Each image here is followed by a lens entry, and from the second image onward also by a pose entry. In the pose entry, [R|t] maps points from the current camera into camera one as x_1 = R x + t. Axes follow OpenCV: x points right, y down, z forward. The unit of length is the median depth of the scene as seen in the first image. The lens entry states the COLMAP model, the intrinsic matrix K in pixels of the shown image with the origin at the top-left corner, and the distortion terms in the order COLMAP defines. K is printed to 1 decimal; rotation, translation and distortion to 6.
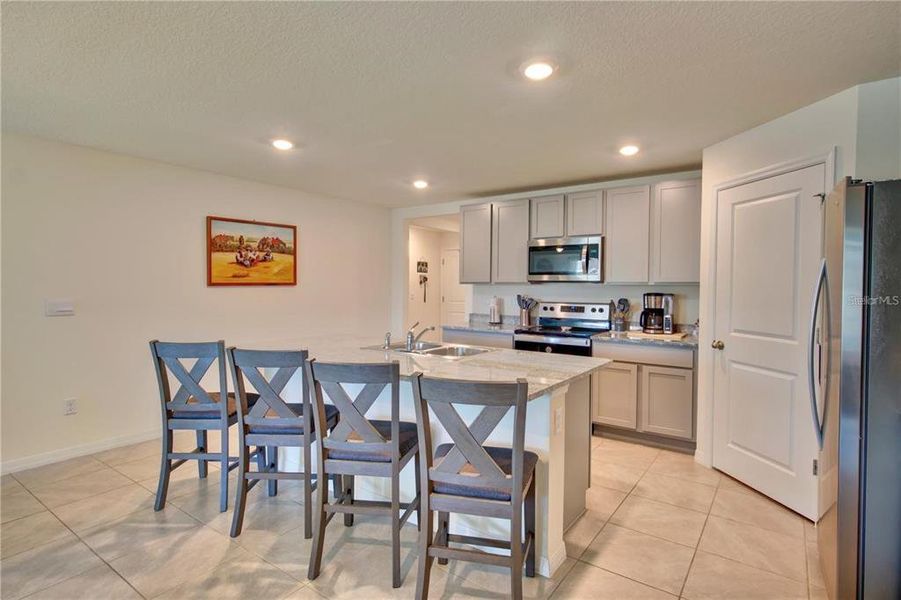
lens RADIAL K [[464.8, 0, 459.1], [0, 464.8, 296.4], [0, 0, 1]] dist [0.012843, -0.000072]
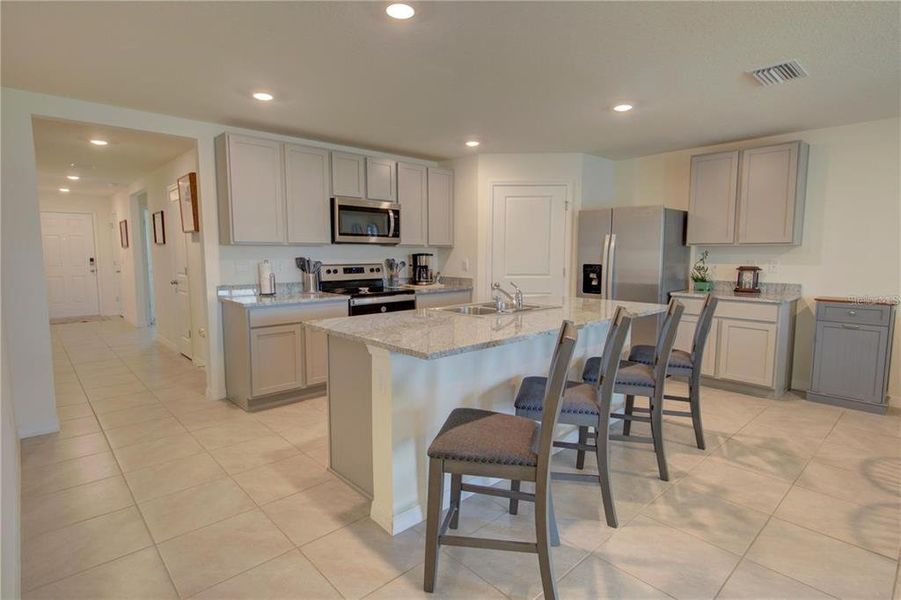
lens RADIAL K [[464.8, 0, 449.5], [0, 464.8, 298.8], [0, 0, 1]] dist [0.012843, -0.000072]
pose [[0.203922, -0.114011, 0.972326, -0.741111], [0.019141, 0.993470, 0.112476, -0.022675], [-0.978800, -0.004325, 0.204773, 0.602691]]
